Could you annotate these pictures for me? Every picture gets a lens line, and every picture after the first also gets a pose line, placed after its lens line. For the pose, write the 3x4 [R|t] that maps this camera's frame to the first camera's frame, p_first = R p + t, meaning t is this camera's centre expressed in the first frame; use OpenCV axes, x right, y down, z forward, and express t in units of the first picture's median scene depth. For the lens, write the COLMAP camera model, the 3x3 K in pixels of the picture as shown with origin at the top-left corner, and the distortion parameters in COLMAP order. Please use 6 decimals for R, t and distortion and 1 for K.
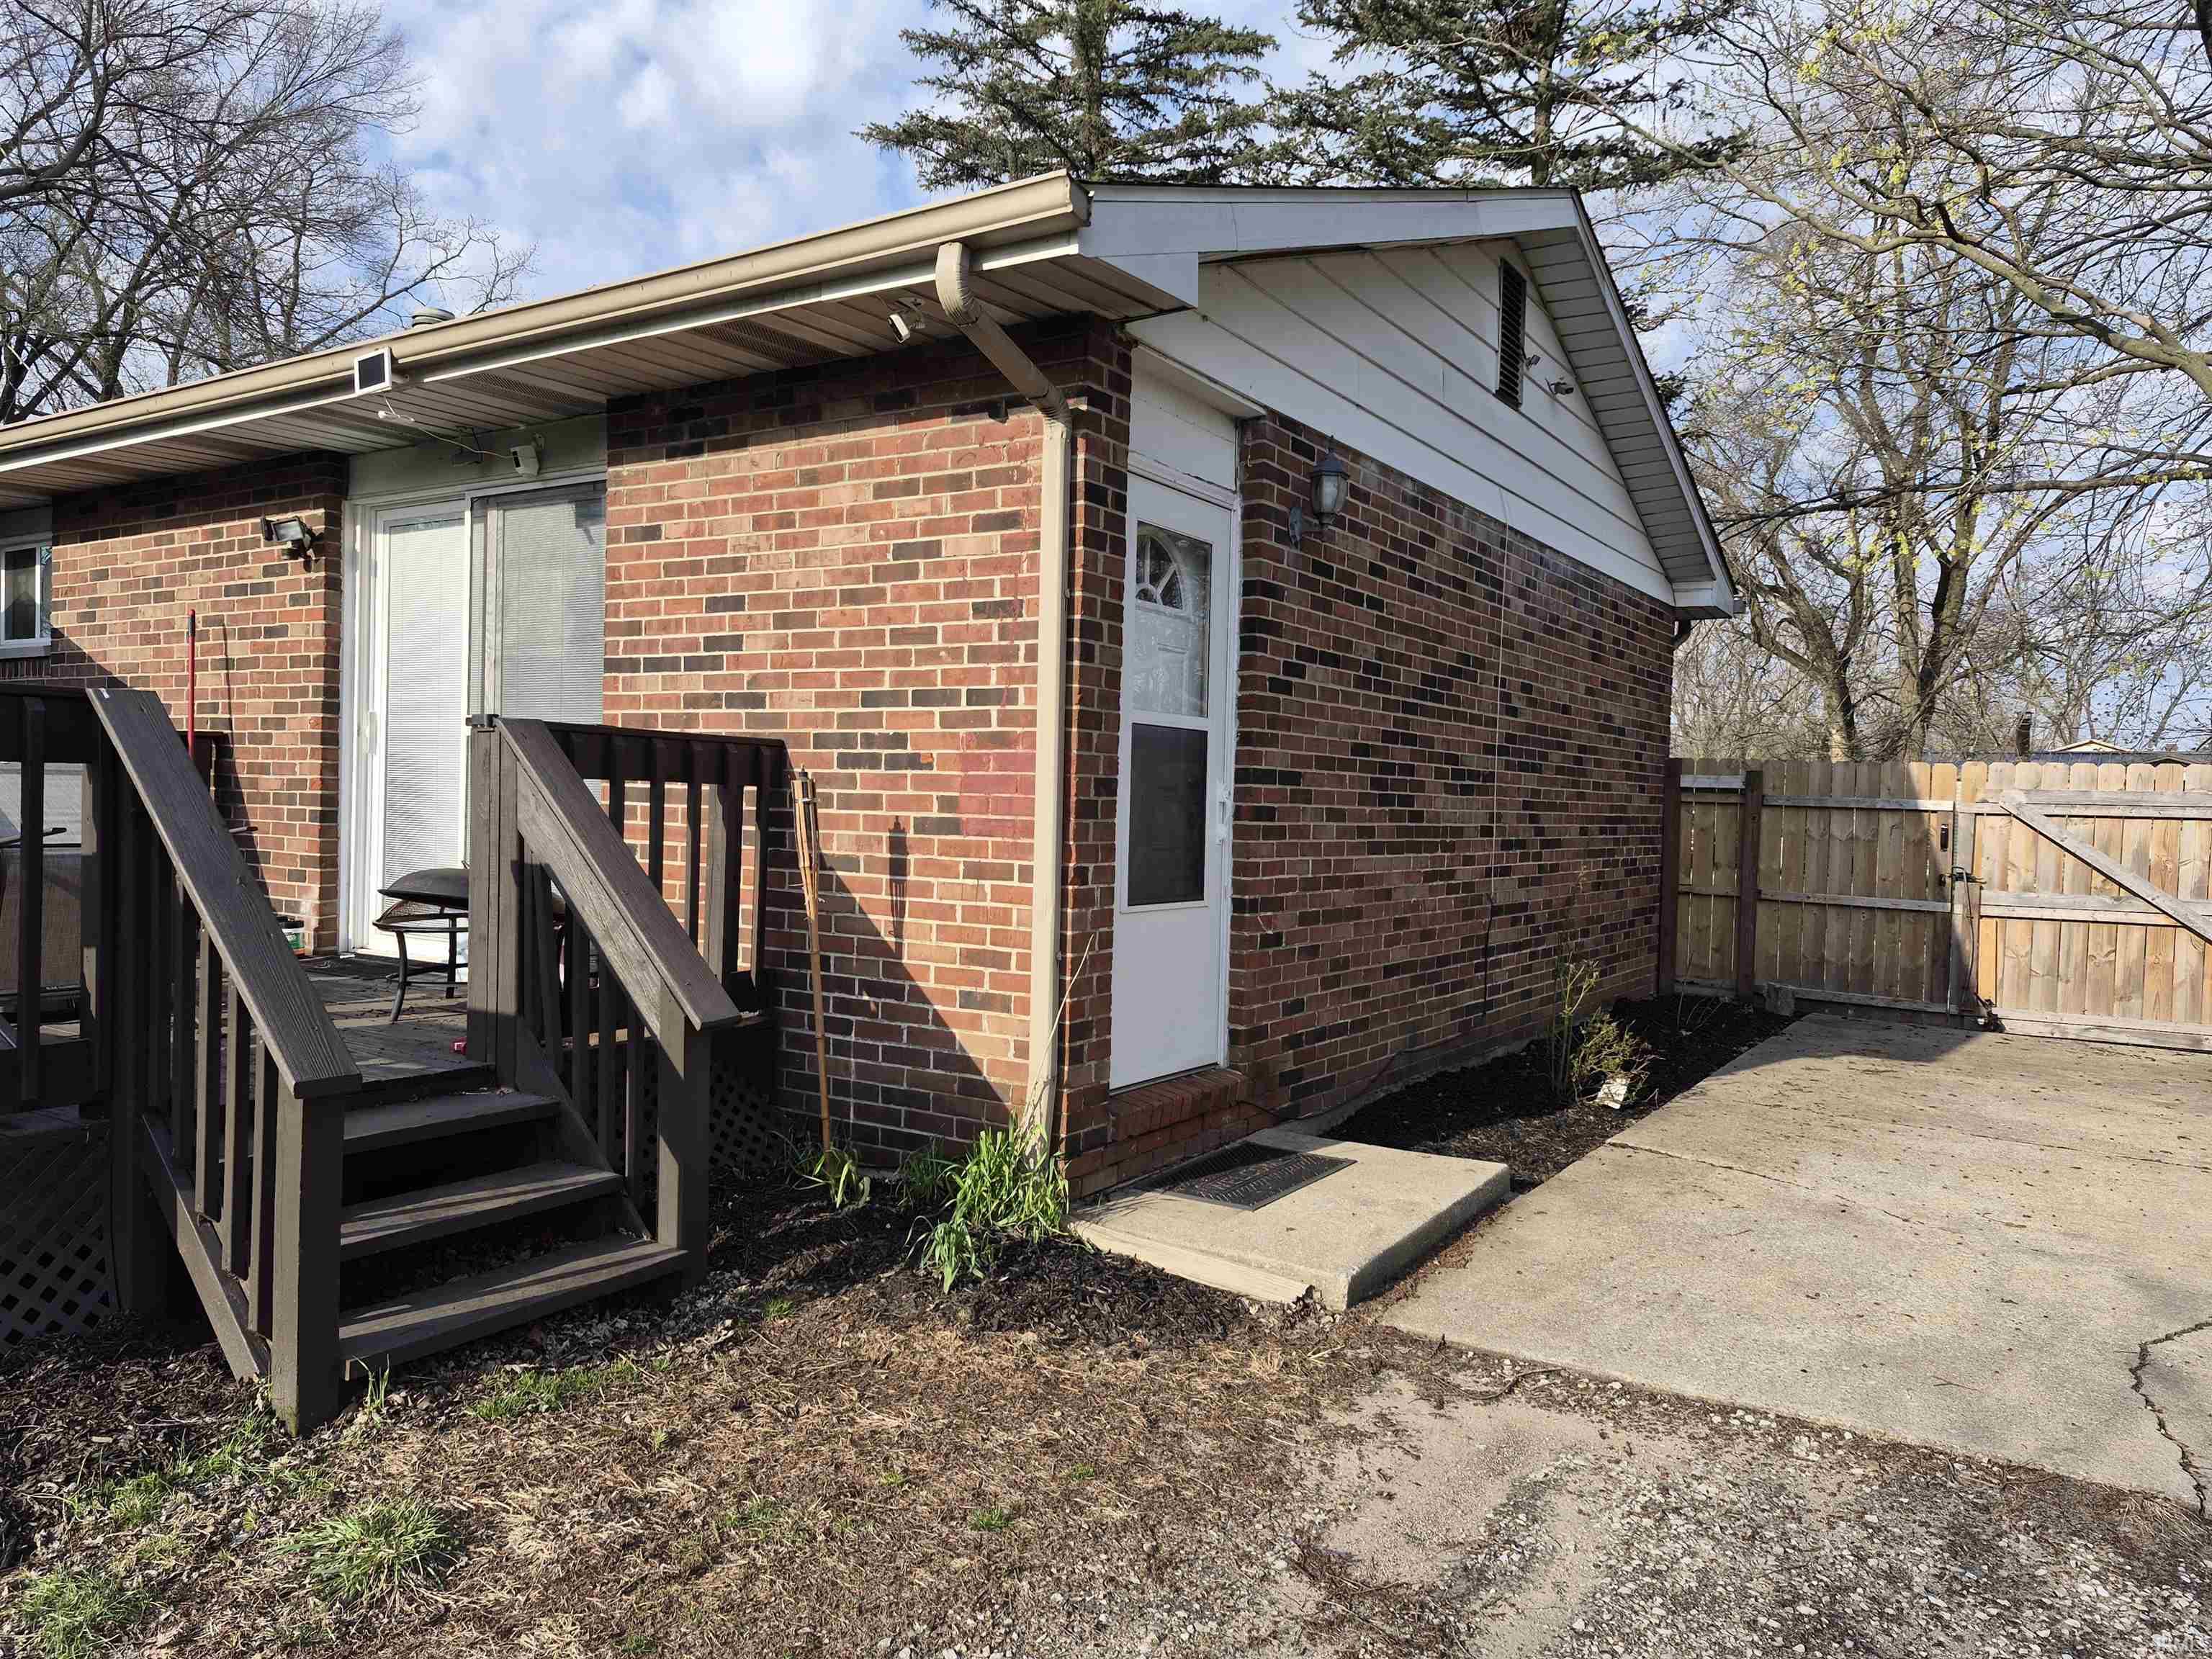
lens RADIAL K [[1545.7, 0, 1106.7], [0, 1545.7, 830.7], [0, 0, 1]] dist [-0.003689, -0.000551]
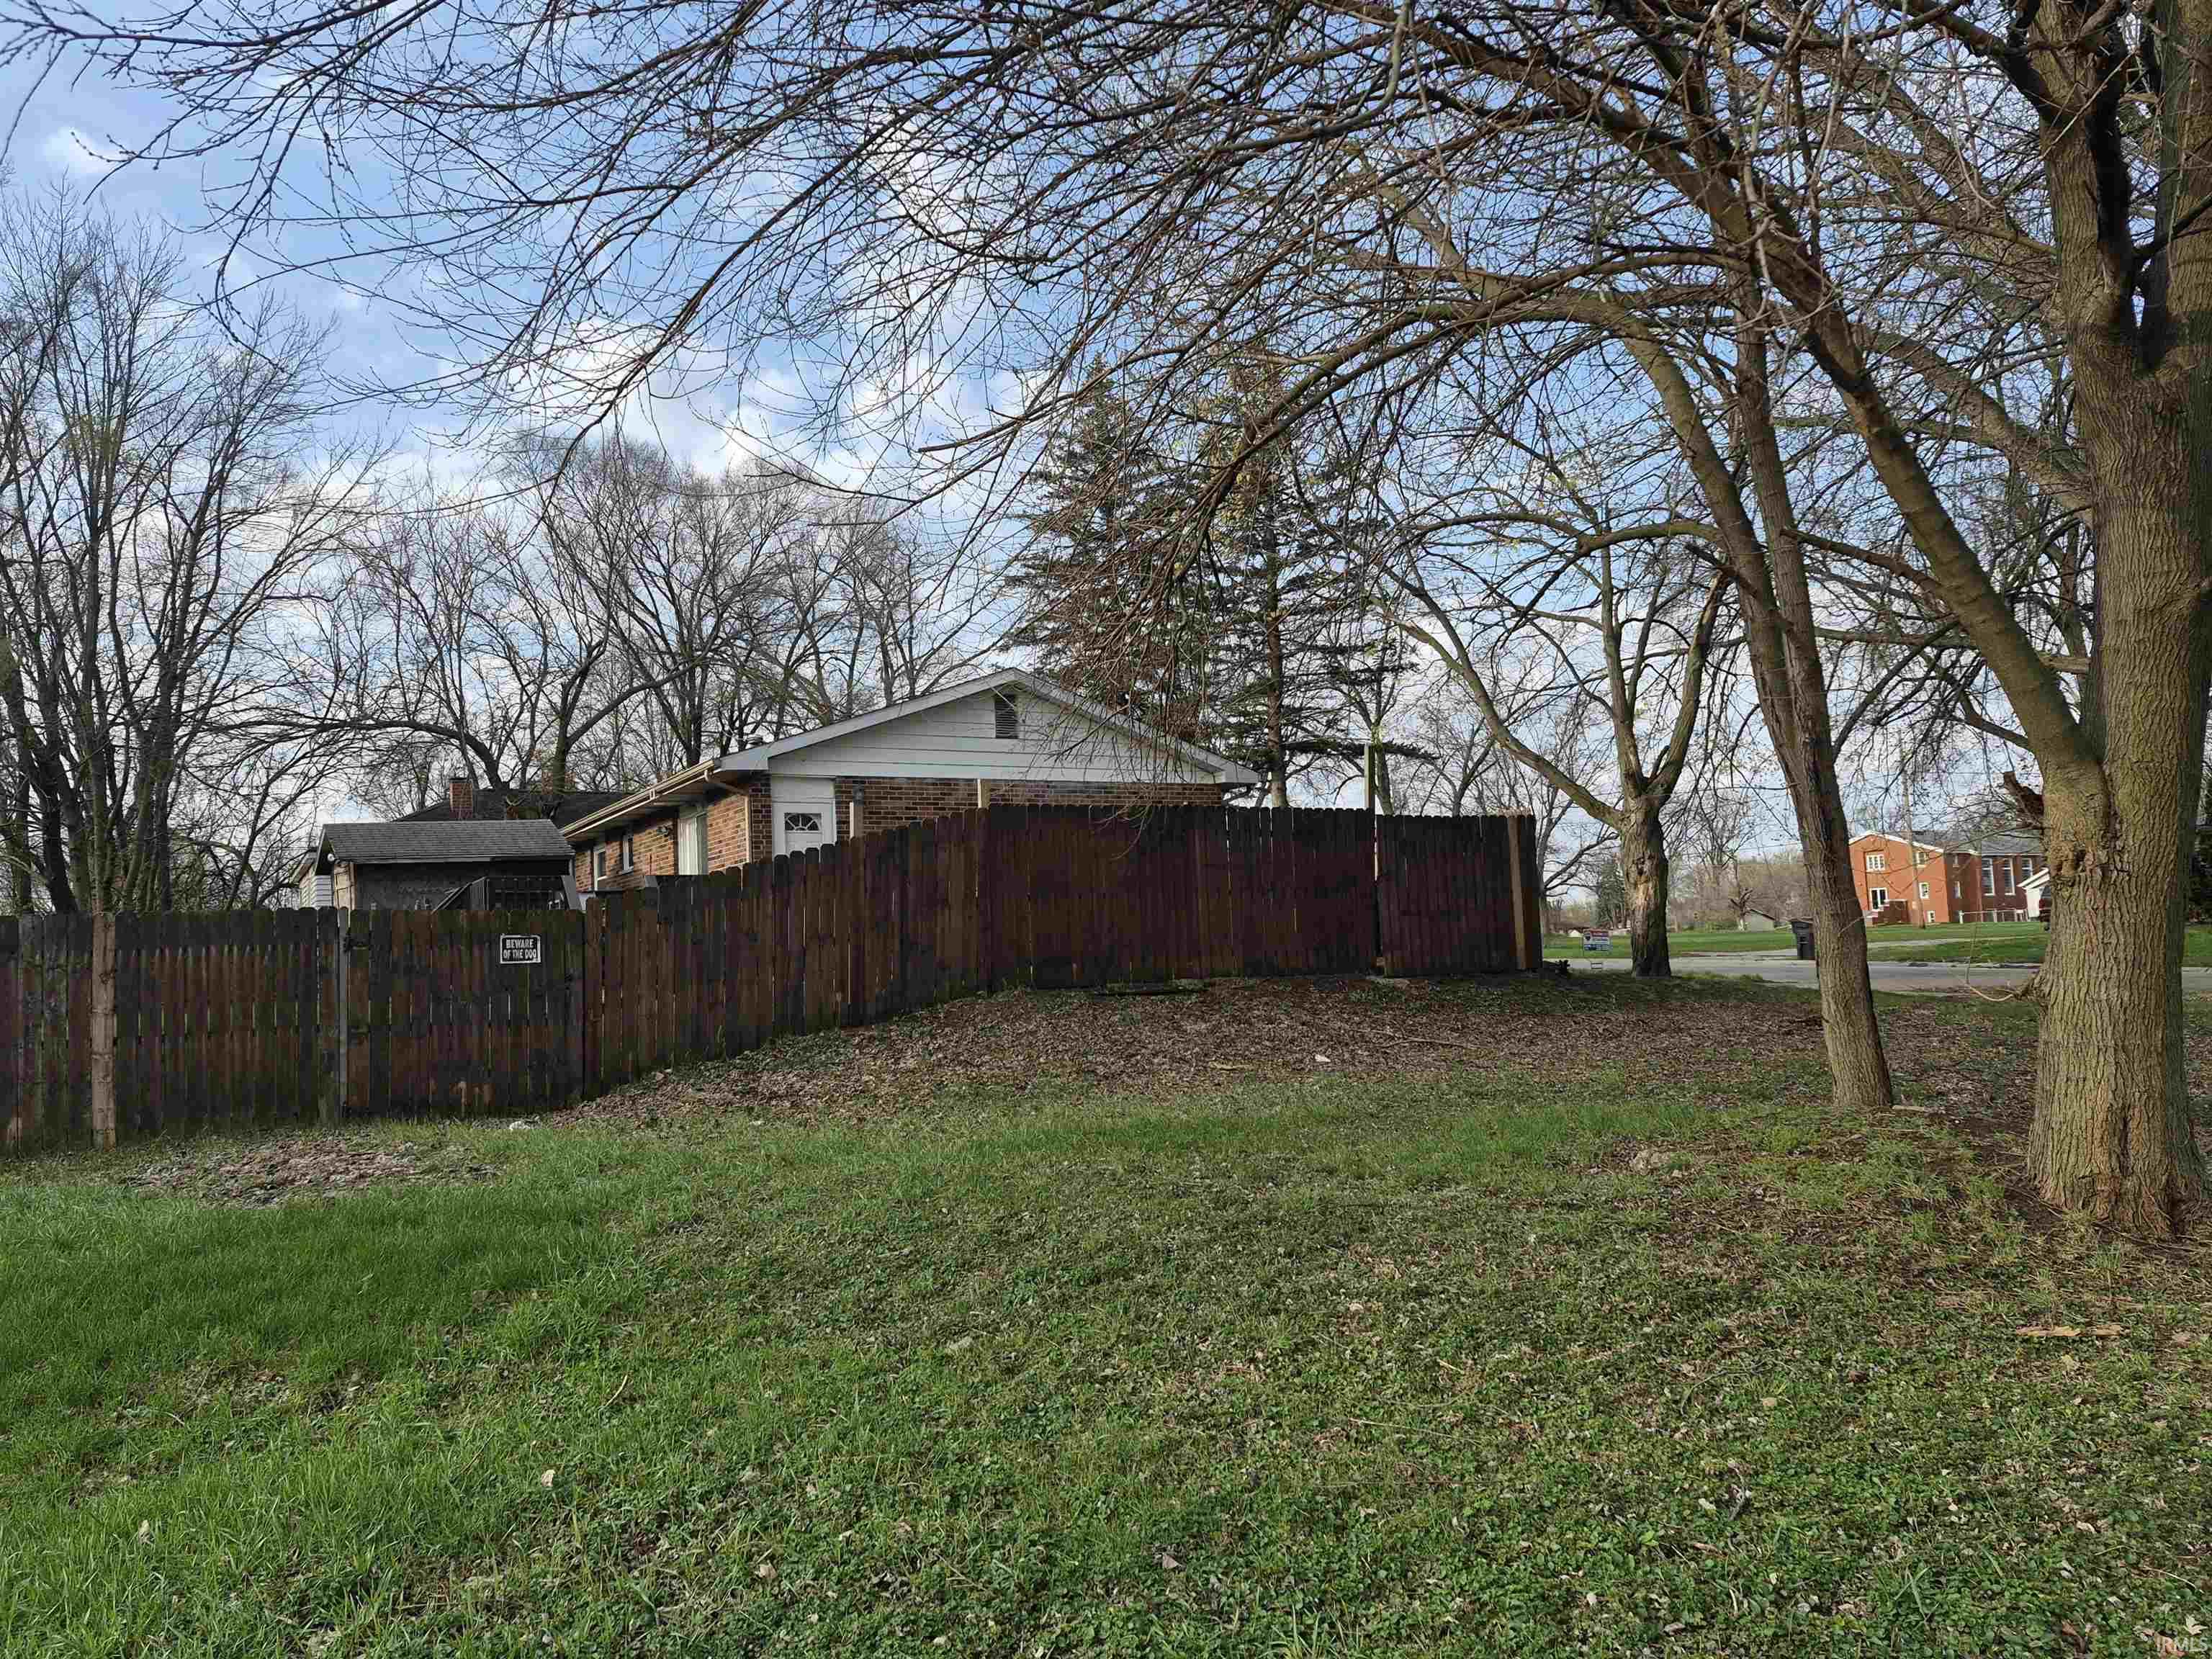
lens RADIAL K [[1545.7, 0, 1105.7], [0, 1545.7, 828.1], [0, 0, 1]] dist [-0.003689, -0.000551]
pose [[0.912270, -0.102262, -0.396618, 1.658032], [0.054233, 0.989963, -0.130503, 0.290980], [0.405983, 0.097544, 0.908660, -1.637700]]
